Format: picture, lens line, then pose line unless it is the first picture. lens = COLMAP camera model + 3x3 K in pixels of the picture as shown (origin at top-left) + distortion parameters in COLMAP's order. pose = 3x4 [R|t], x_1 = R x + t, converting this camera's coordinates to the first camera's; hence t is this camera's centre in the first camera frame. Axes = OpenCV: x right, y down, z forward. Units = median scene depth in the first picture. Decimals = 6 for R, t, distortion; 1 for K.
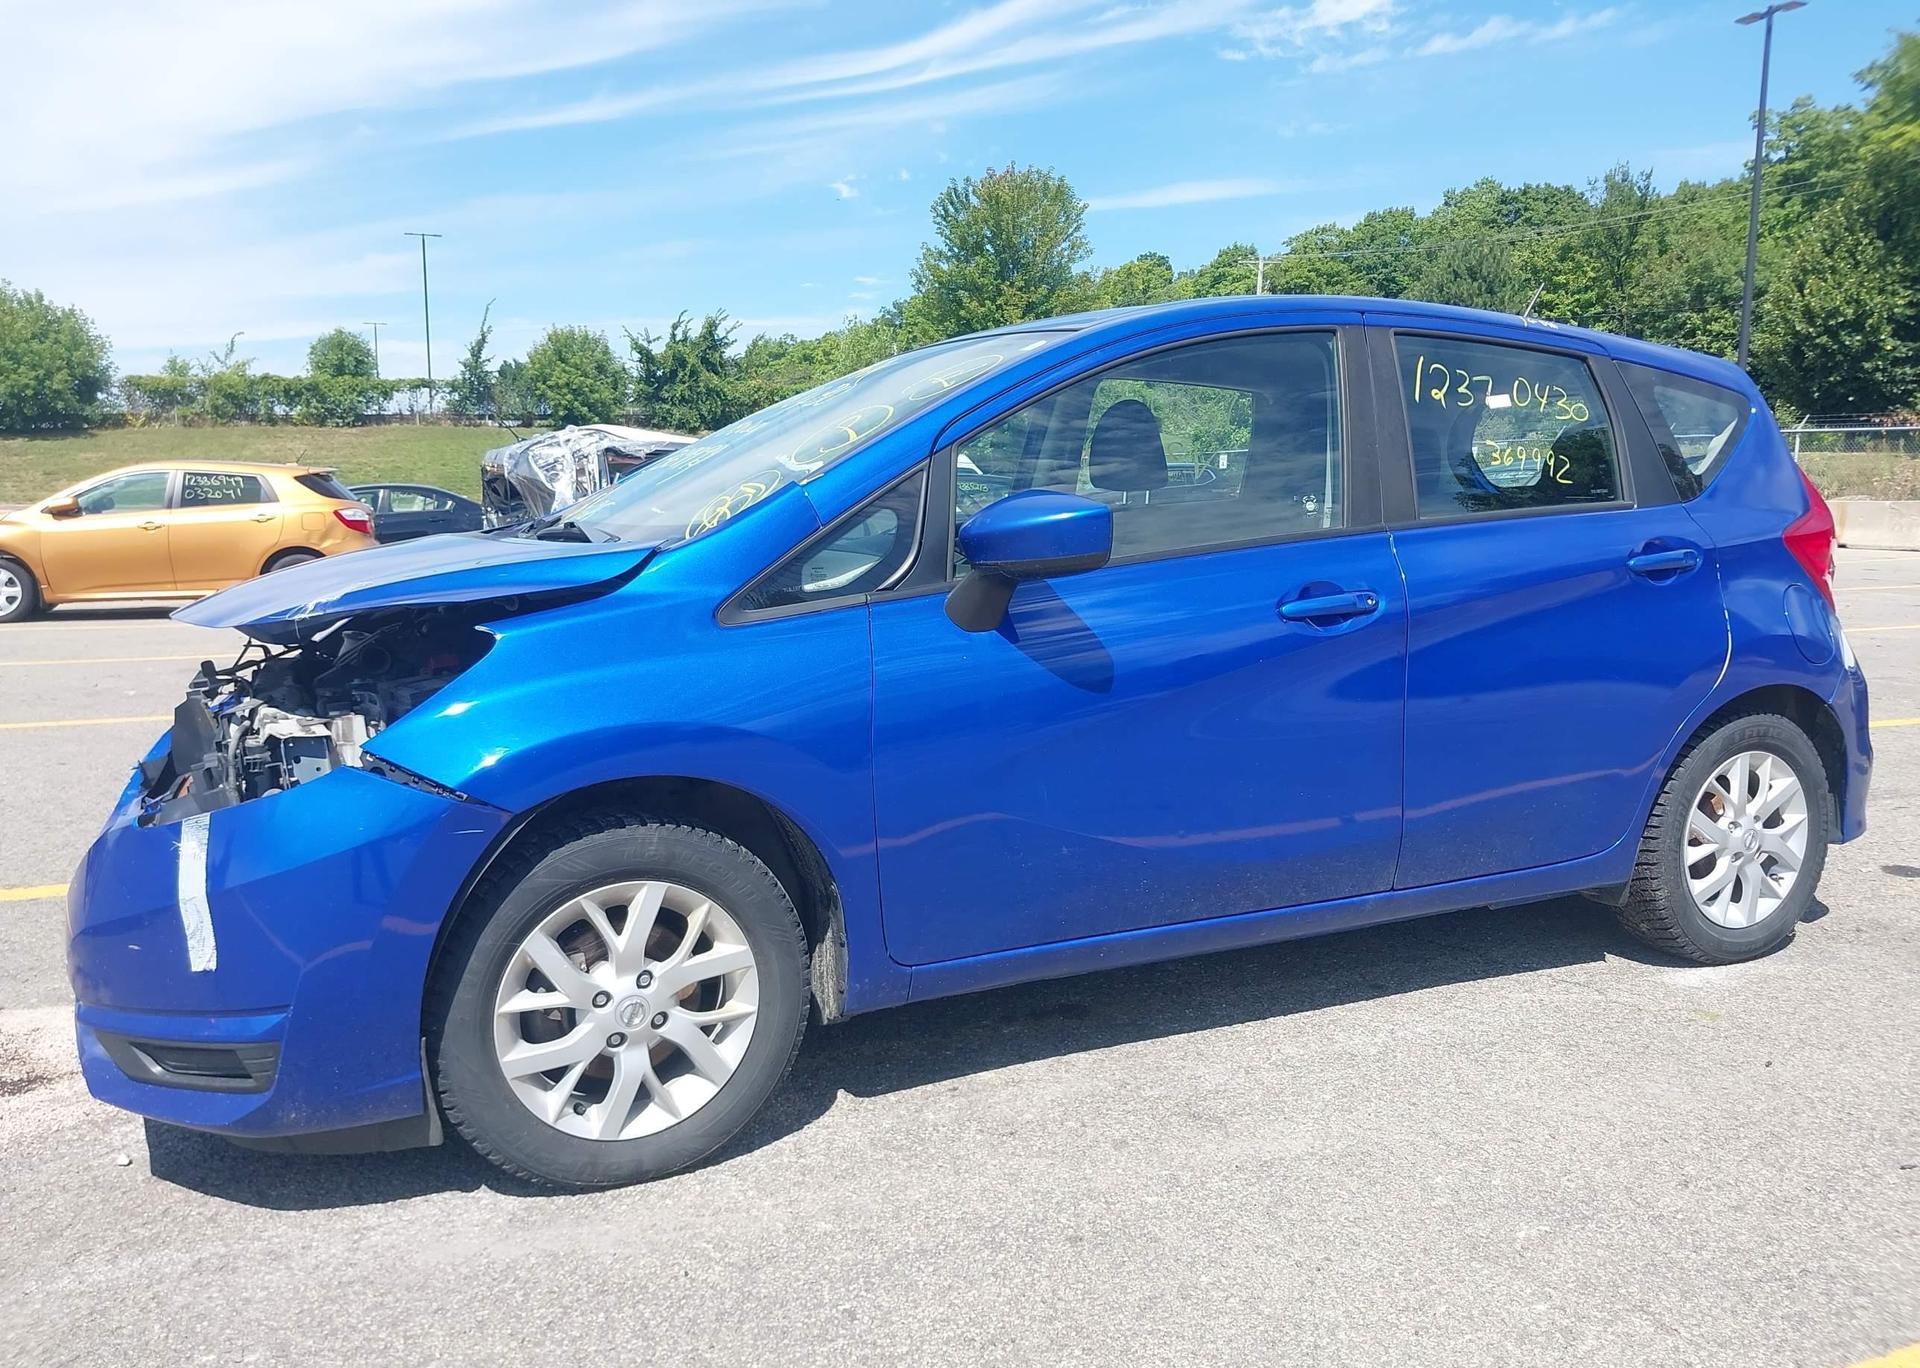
lens RADIAL K [[1492.9, 0, 967.7], [0, 1492.9, 688.7], [0, 0, 1]] dist [0.021193, -0.025461]
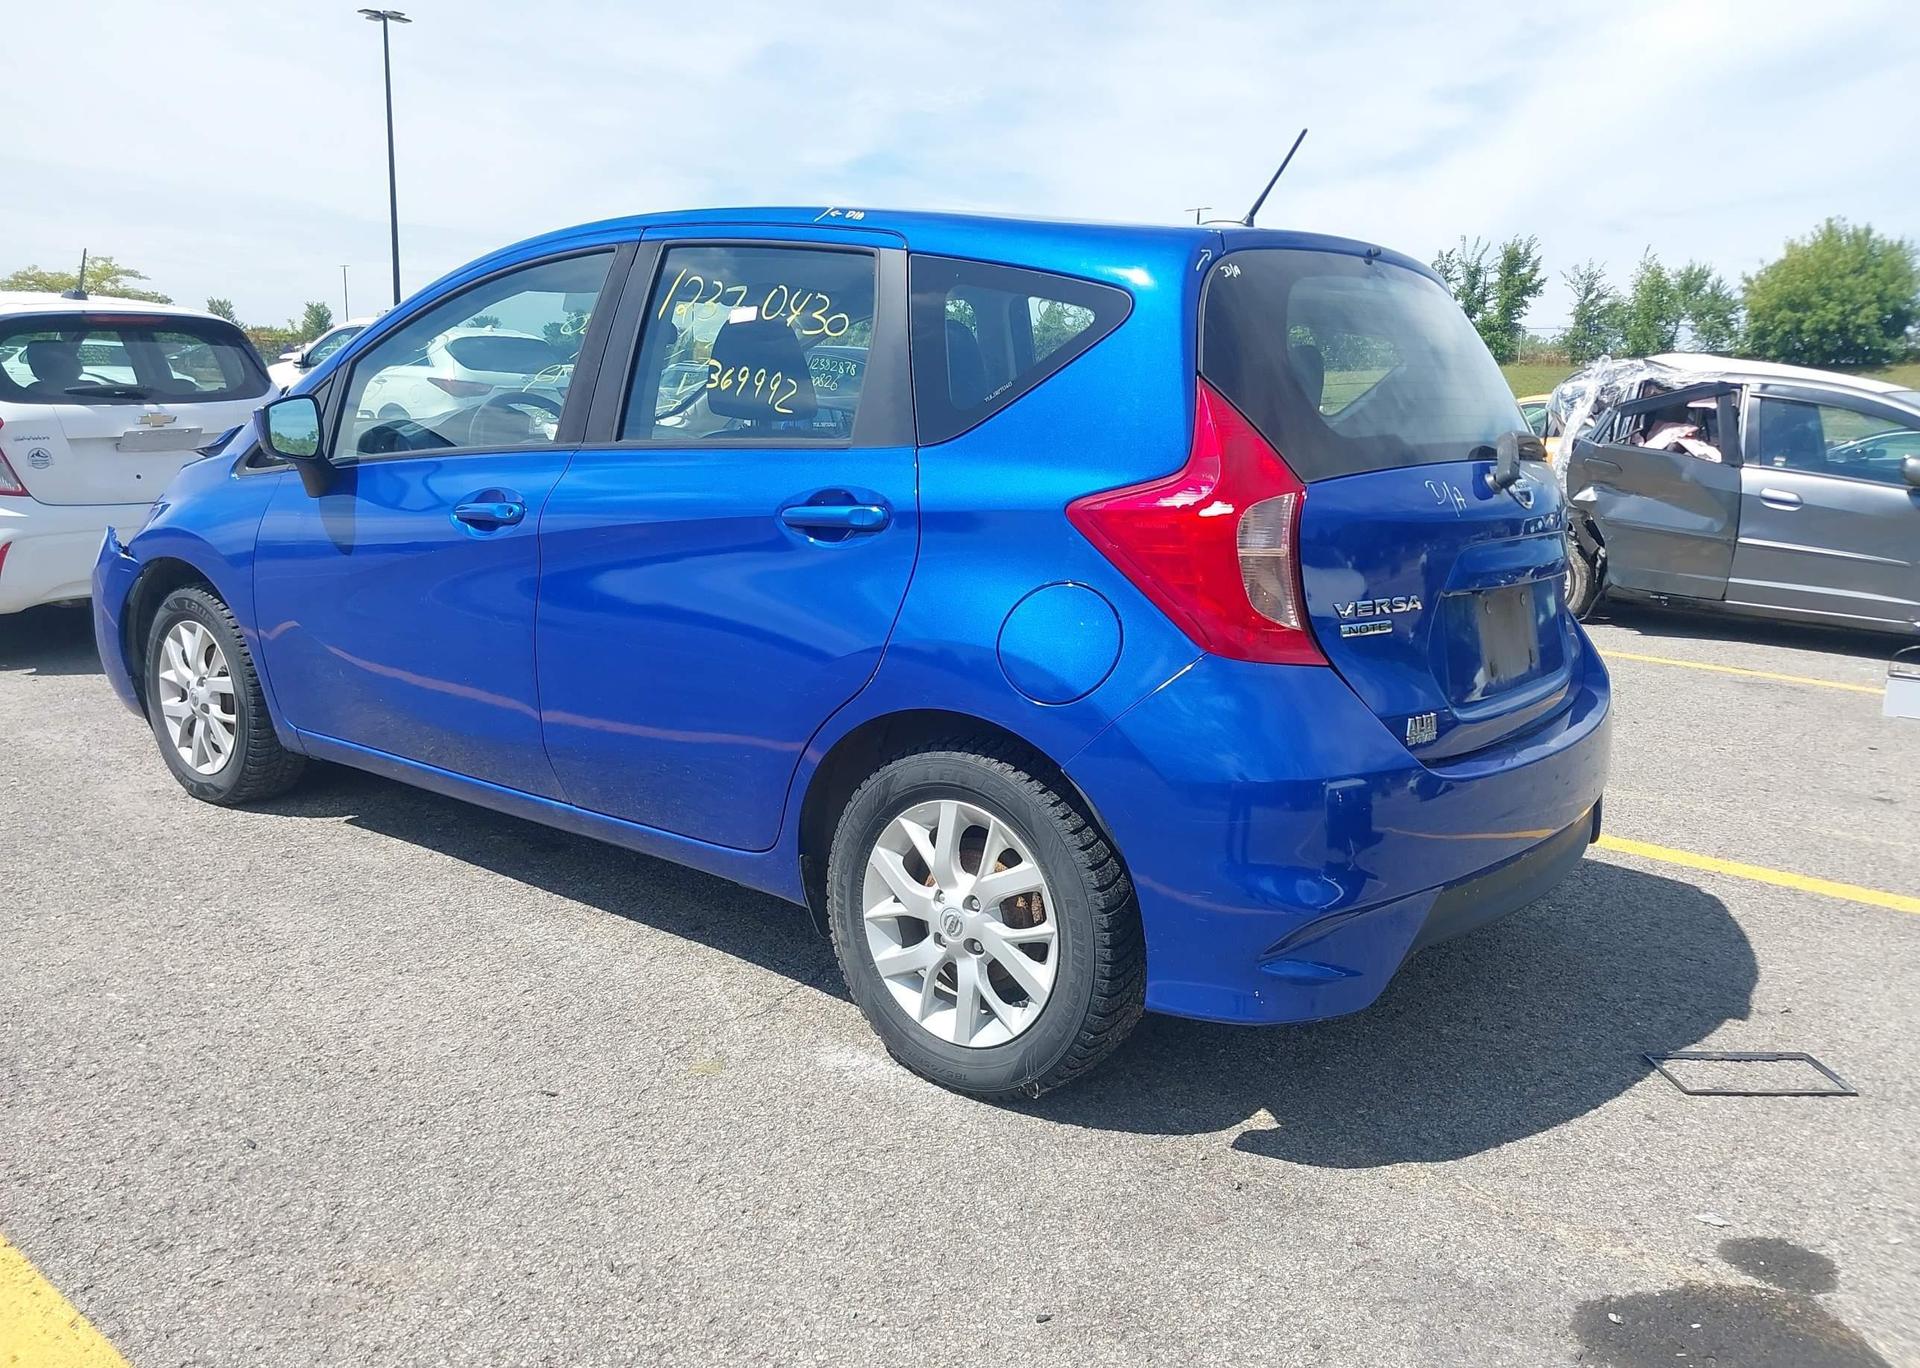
lens RADIAL K [[1492.9, 0, 959.6], [0, 1492.9, 675.6], [0, 0, 1]] dist [0.021193, -0.025461]
pose [[0.423591, 0.174341, -0.888918, 0.248395], [-0.145274, 0.981677, 0.123307, -0.022453], [0.894129, 0.076905, 0.441157, 0.149682]]
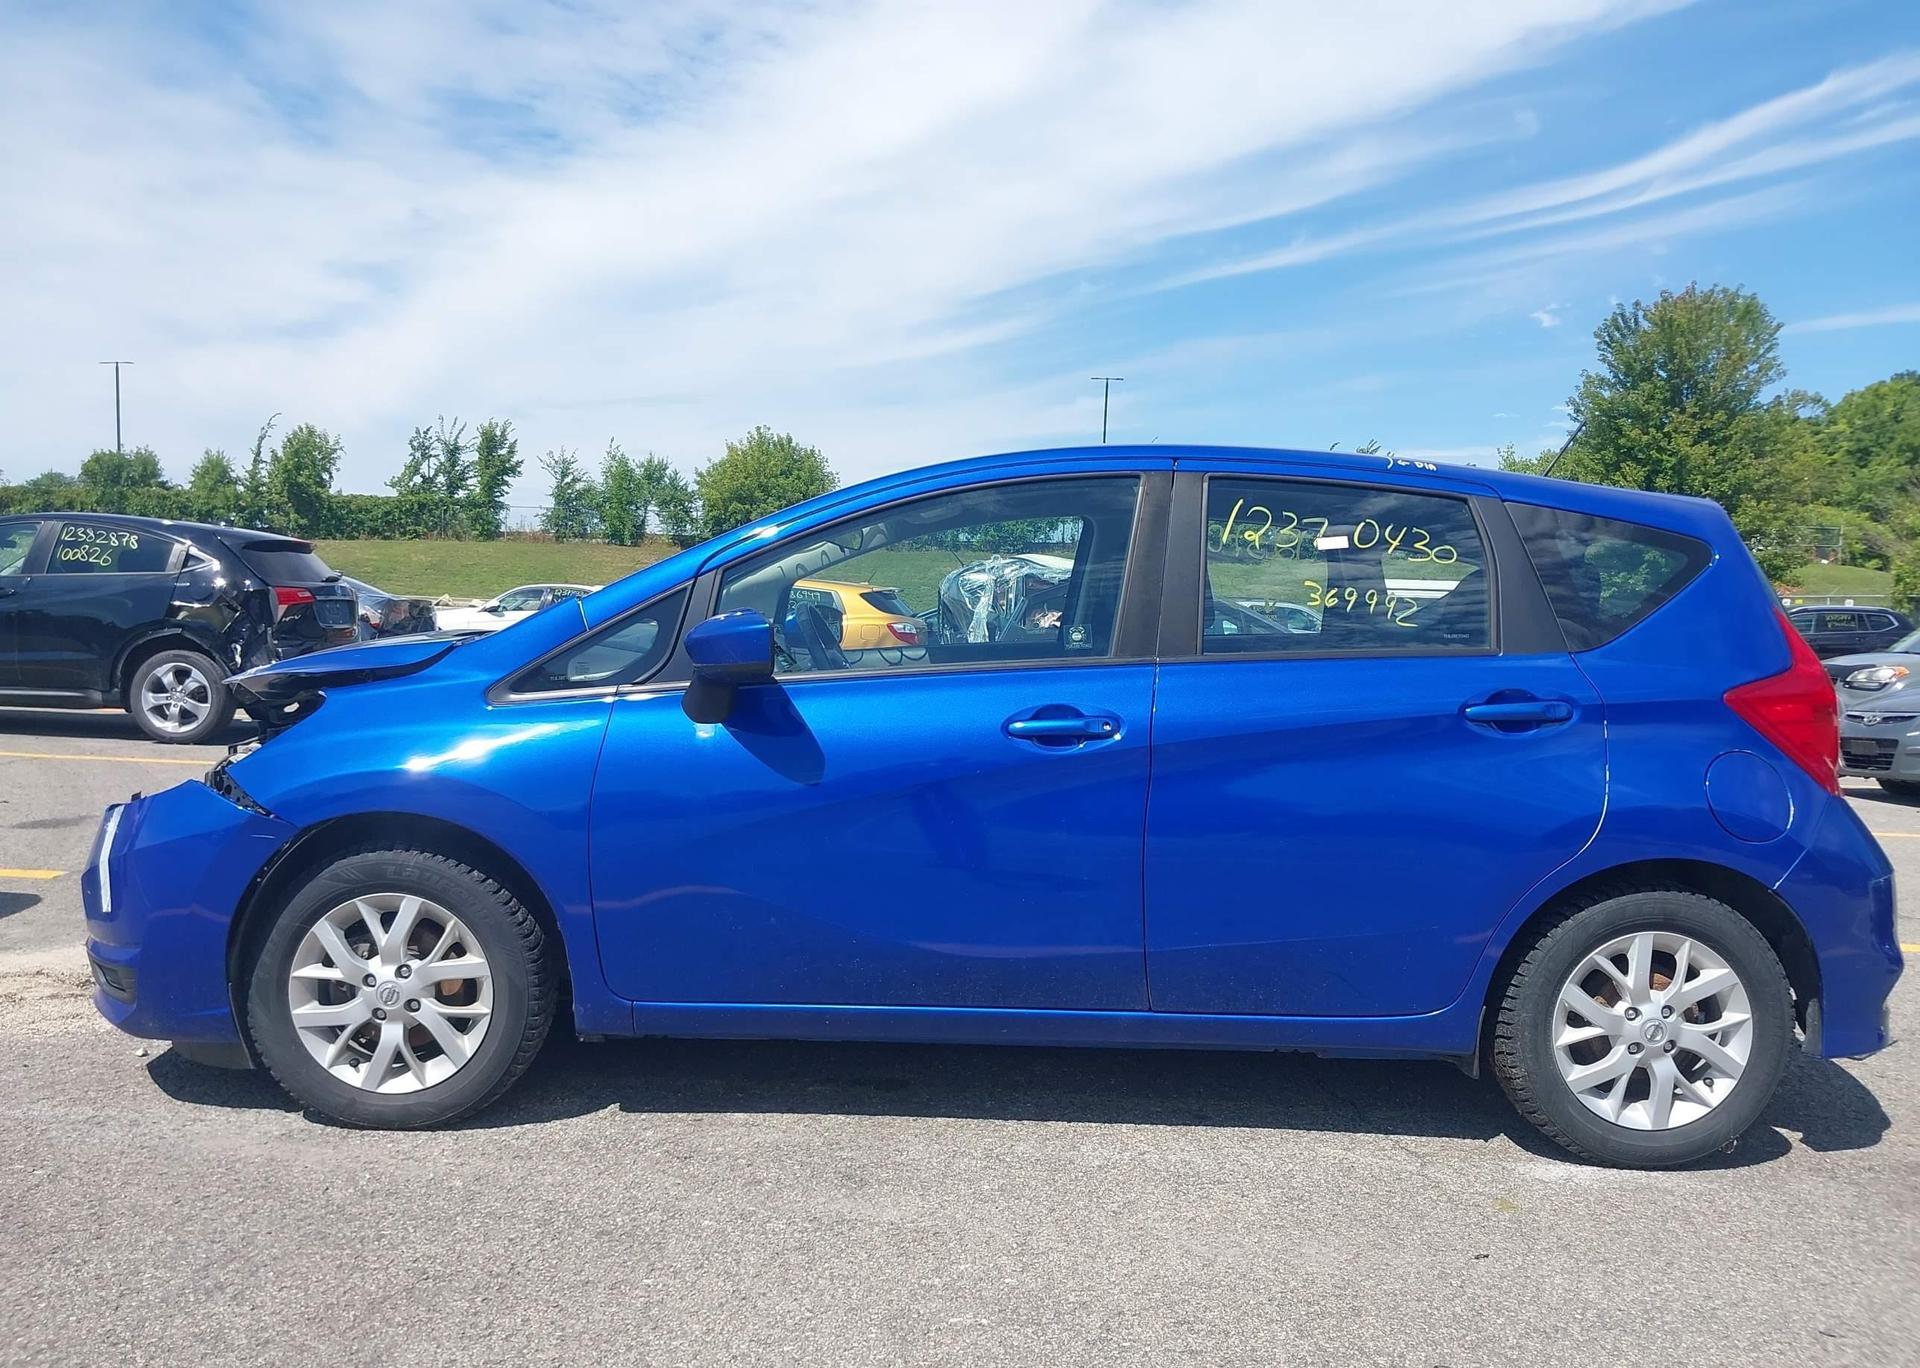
lens RADIAL K [[1492.9, 0, 976.4], [0, 1492.9, 681.7], [0, 0, 1]] dist [0.021193, -0.025461]
pose [[0.906087, 0.053909, -0.419644, 0.113685], [-0.091370, 0.993377, -0.069670, -0.001542], [0.413109, 0.101470, 0.905011, 0.000259]]
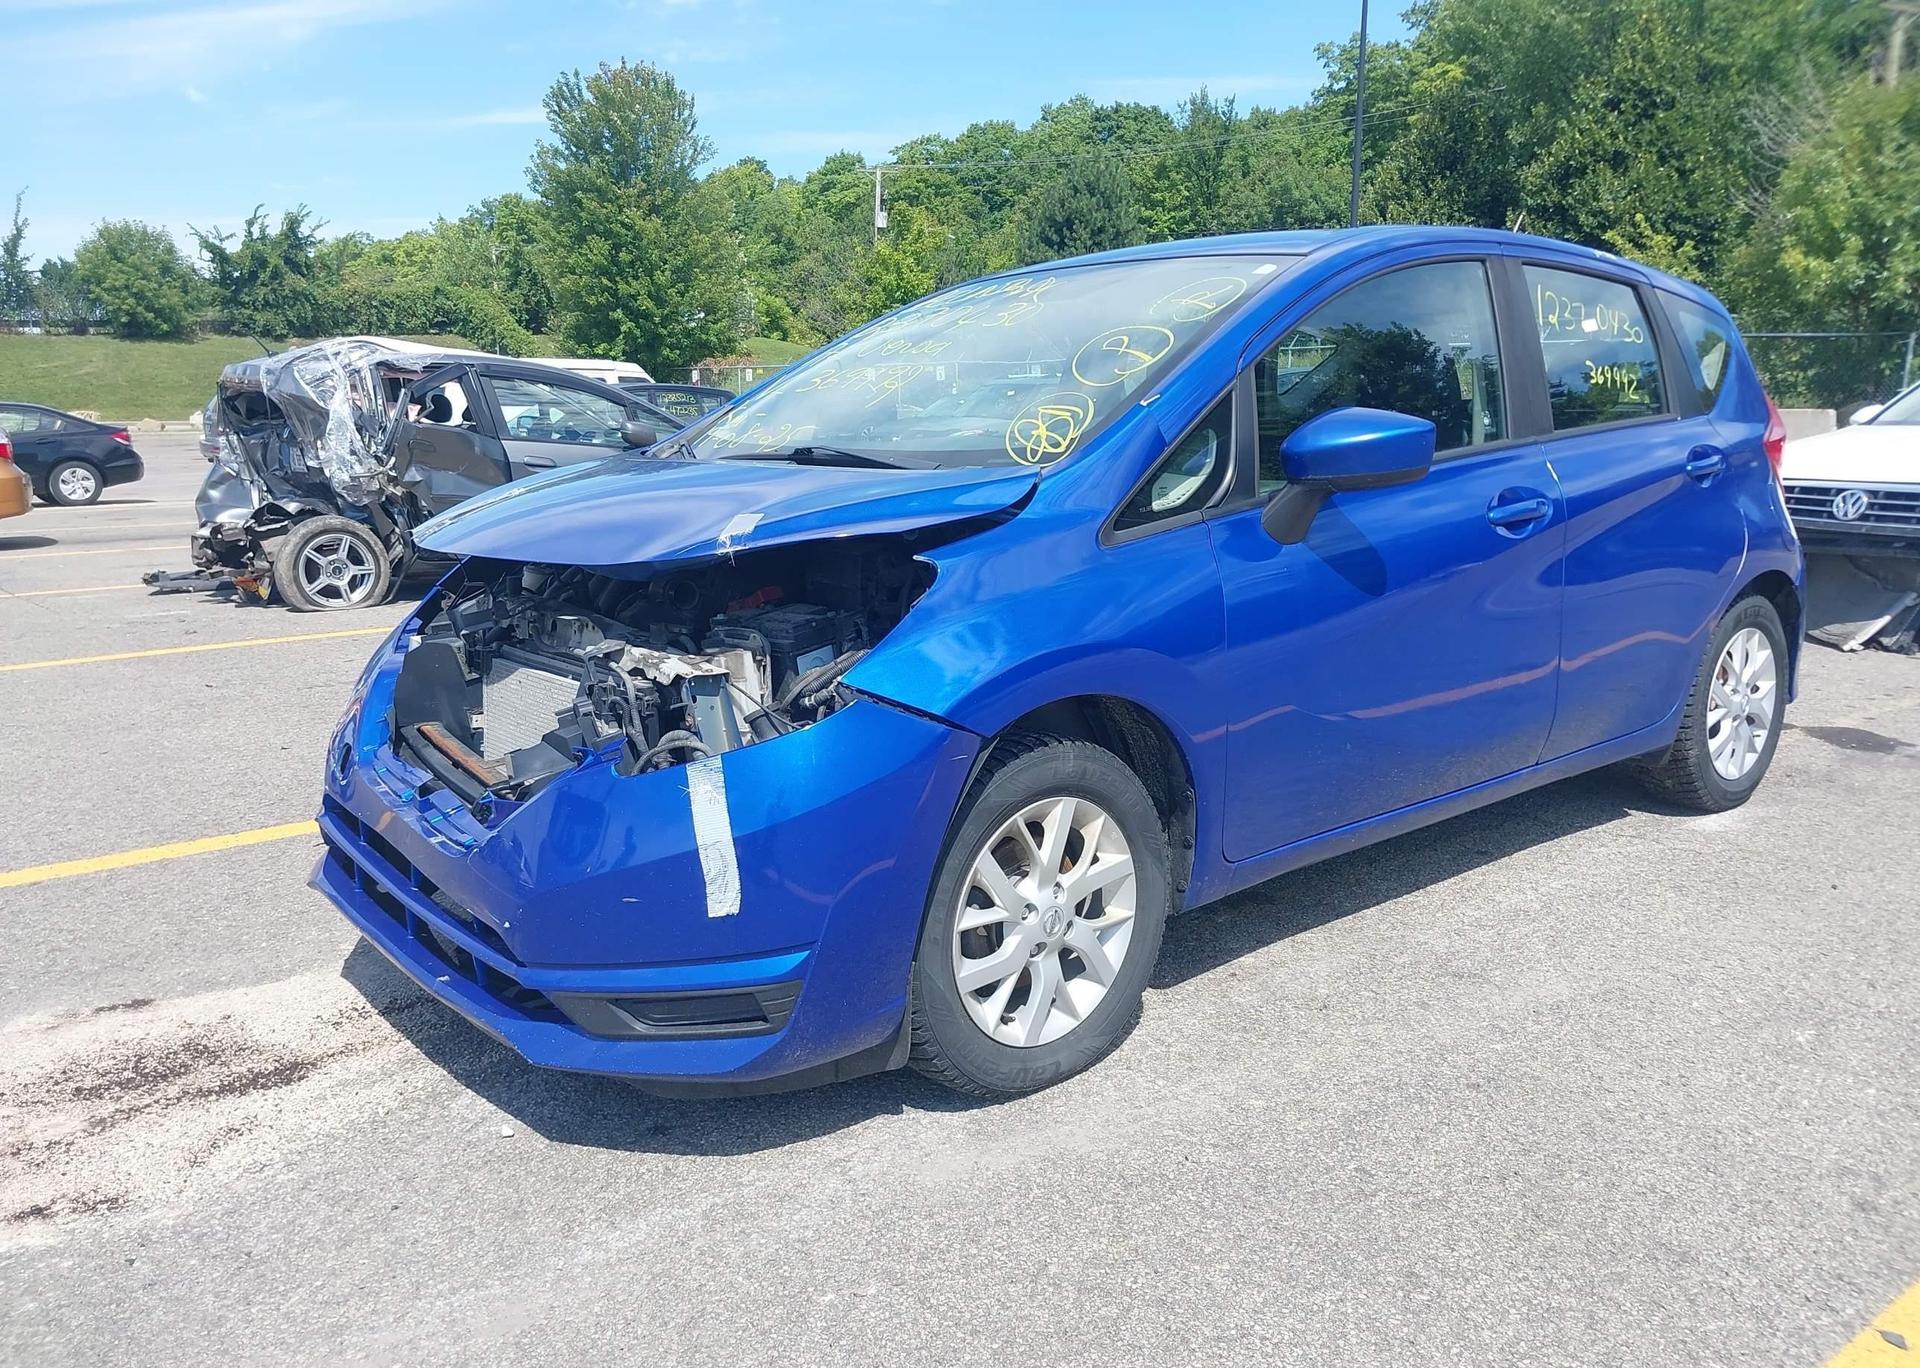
lens RADIAL K [[1492.9, 0, 977.4], [0, 1492.9, 683.8], [0, 0, 1]] dist [0.021193, -0.025461]
pose [[0.967592, -0.053255, 0.246838, -0.075834], [0.039811, 0.997455, 0.059144, -0.001820], [-0.249360, -0.047401, 0.967250, 0.002973]]
